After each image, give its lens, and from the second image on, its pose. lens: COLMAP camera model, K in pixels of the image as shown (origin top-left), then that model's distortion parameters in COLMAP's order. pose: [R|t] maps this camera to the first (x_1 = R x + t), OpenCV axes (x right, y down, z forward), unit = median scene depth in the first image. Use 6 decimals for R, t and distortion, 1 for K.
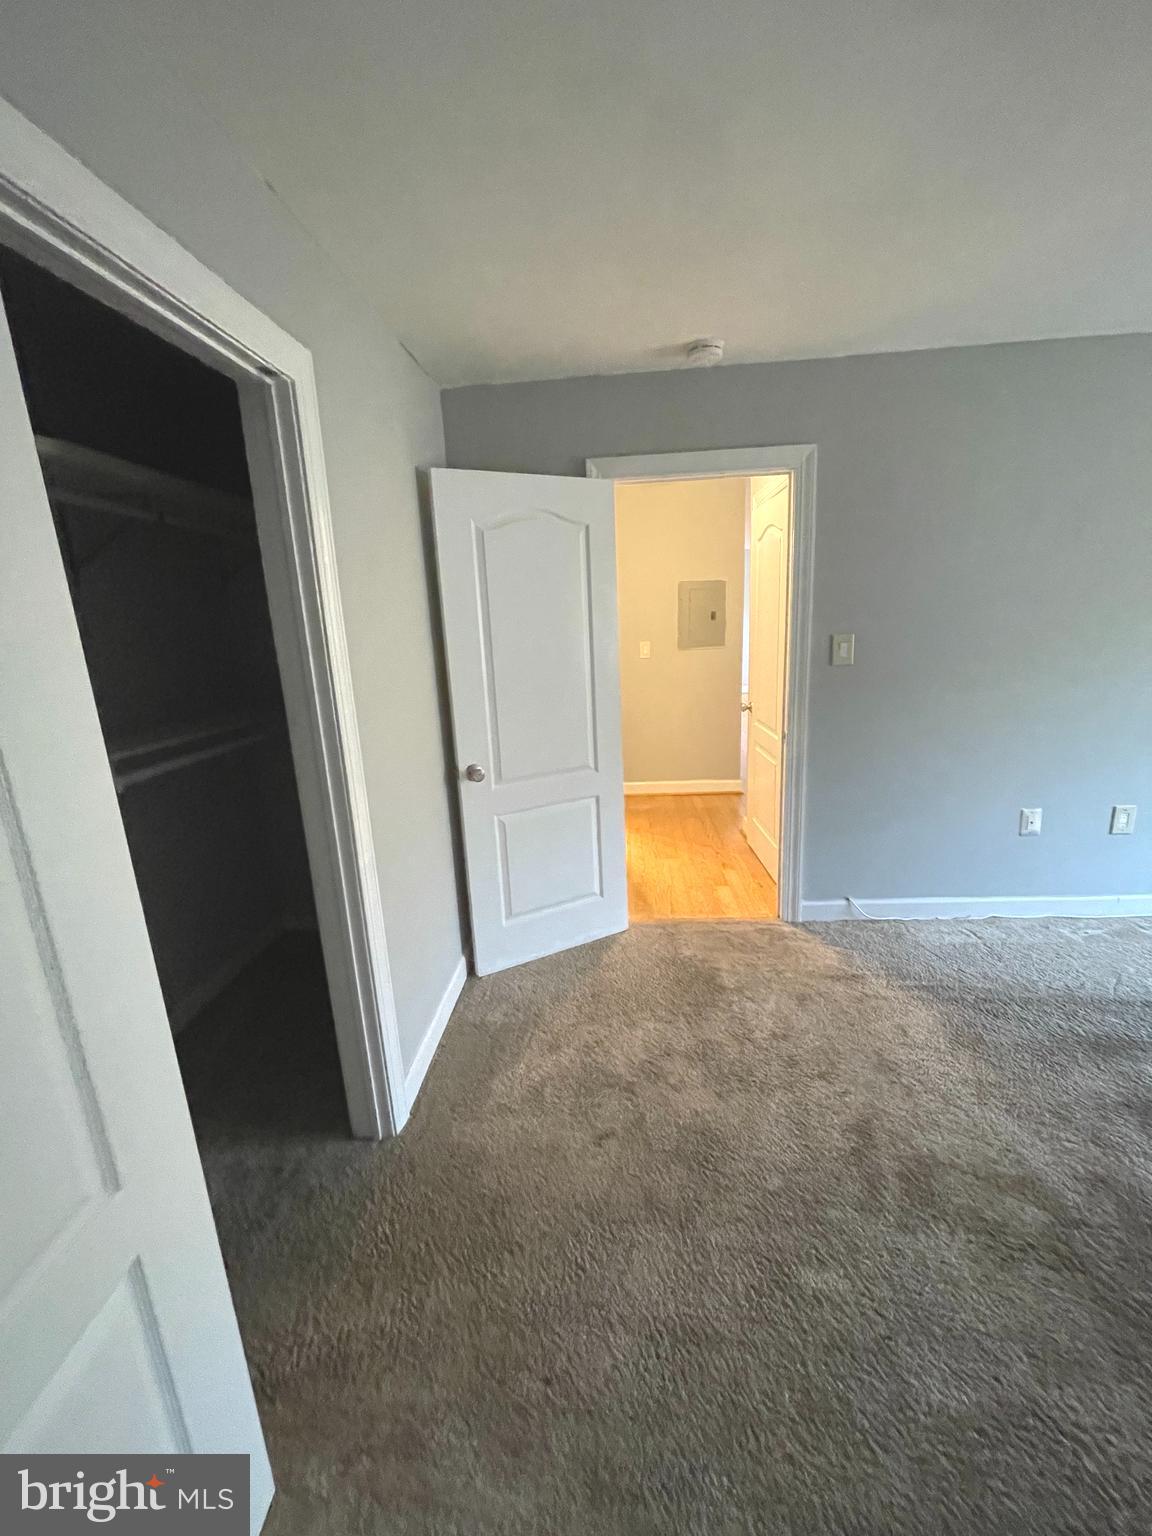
lens RADIAL K [[618.4, 0, 580.1], [0, 618.4, 759.5], [0, 0, 1]] dist [-0.002893, 0.000090]
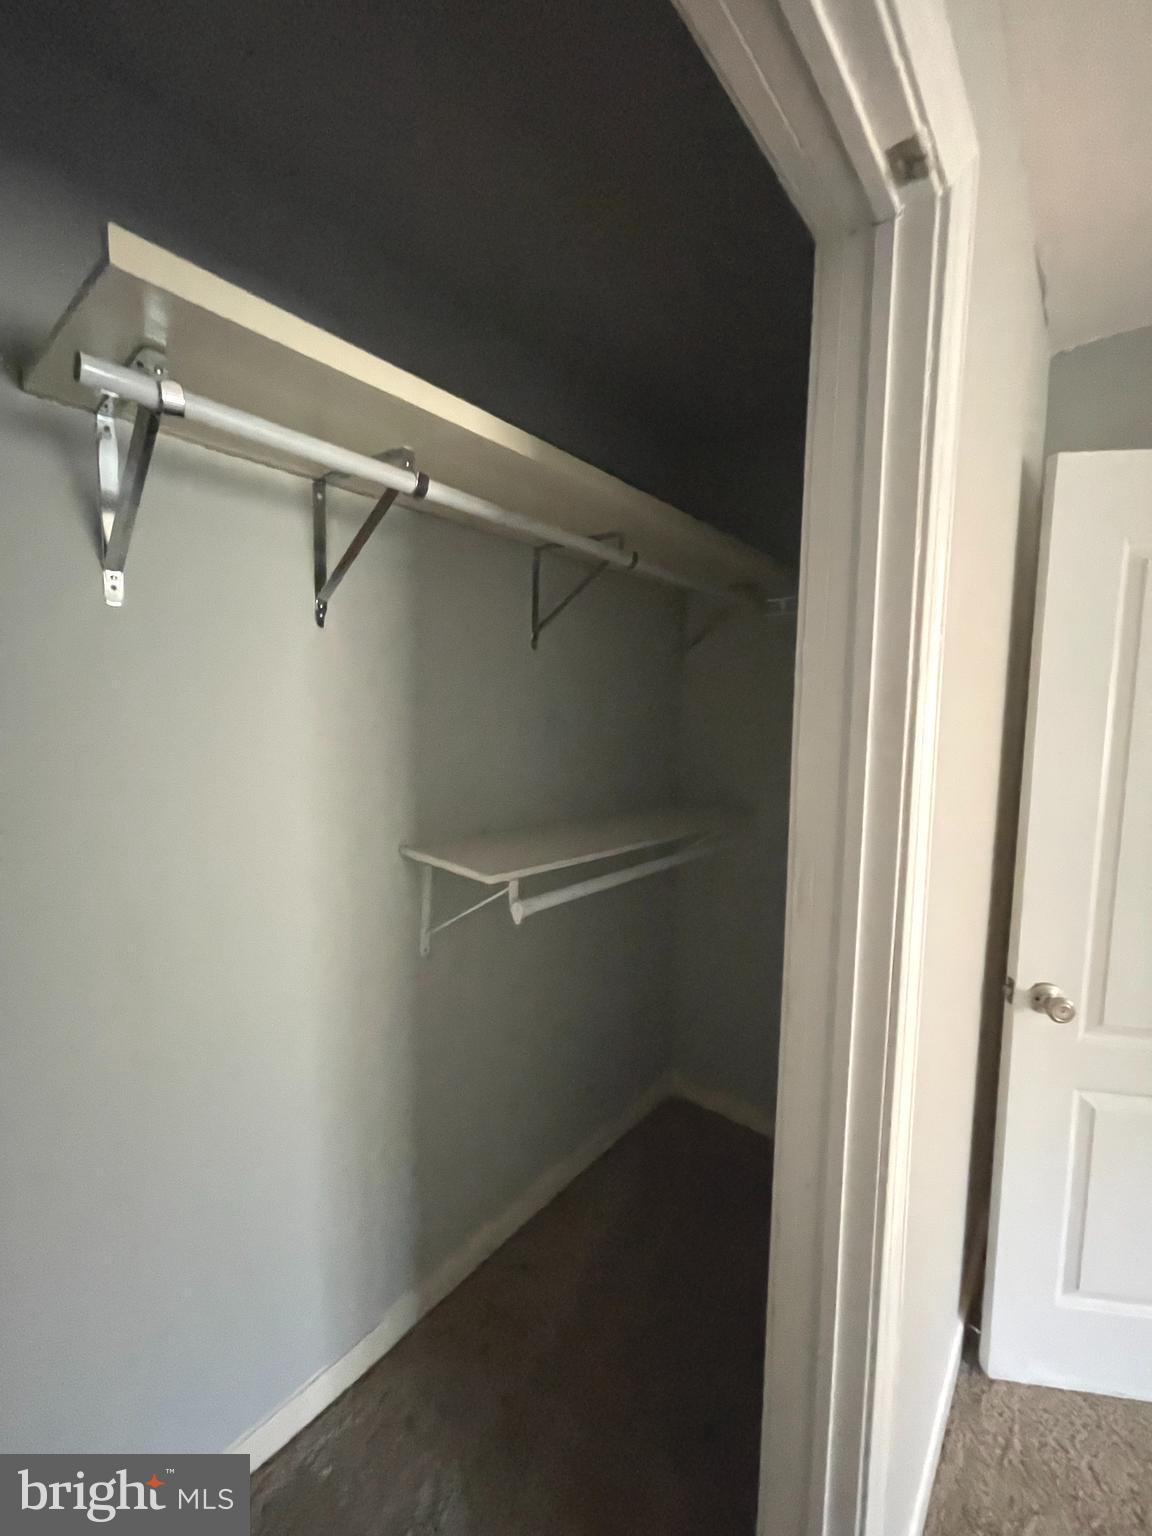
lens RADIAL K [[618.4, 0, 580.1], [0, 618.4, 759.5], [0, 0, 1]] dist [-0.002893, 0.000090]
pose [[0.804201, 0.104372, -0.585121, -0.203853], [-0.184497, 0.979667, -0.078826, -0.065641], [0.564997, 0.171345, 0.807106, 0.302360]]
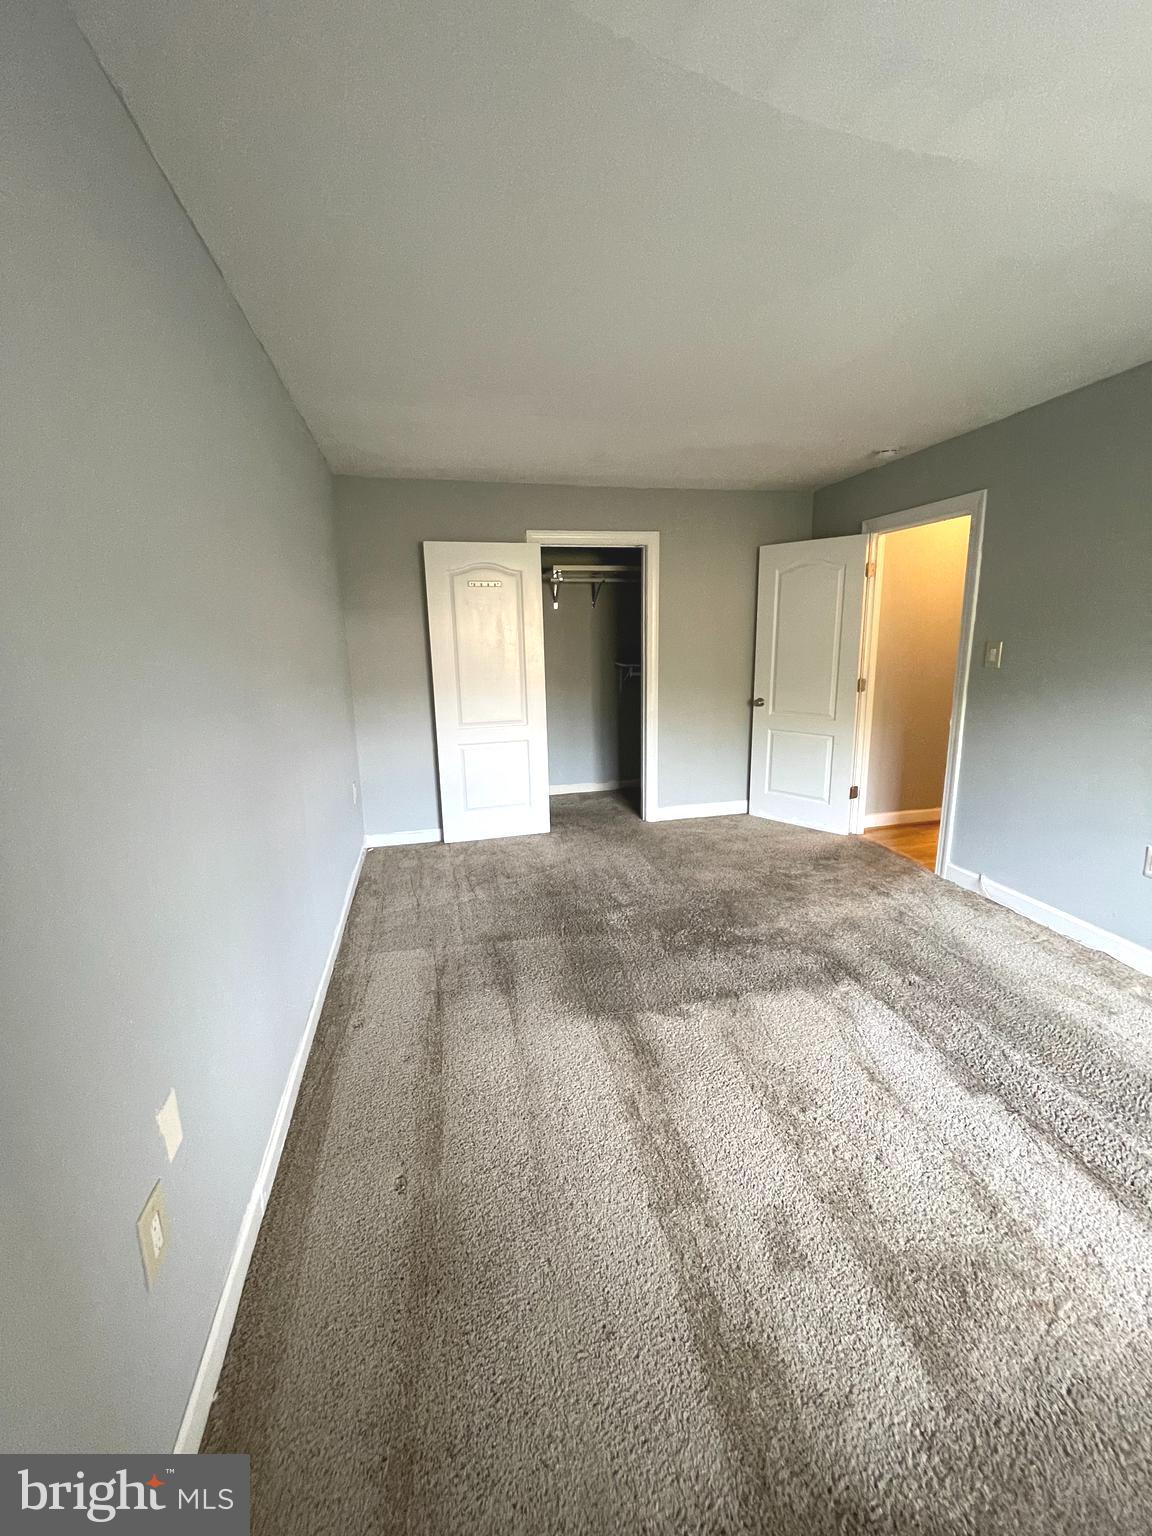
lens RADIAL K [[618.4, 0, 580.1], [0, 618.4, 759.5], [0, 0, 1]] dist [-0.002893, 0.000090]
pose [[0.285426, 0.233973, -0.929402, 1.462939], [-0.209086, 0.961586, 0.177863, -0.032457], [0.935315, 0.143558, 0.323383, -0.104027]]
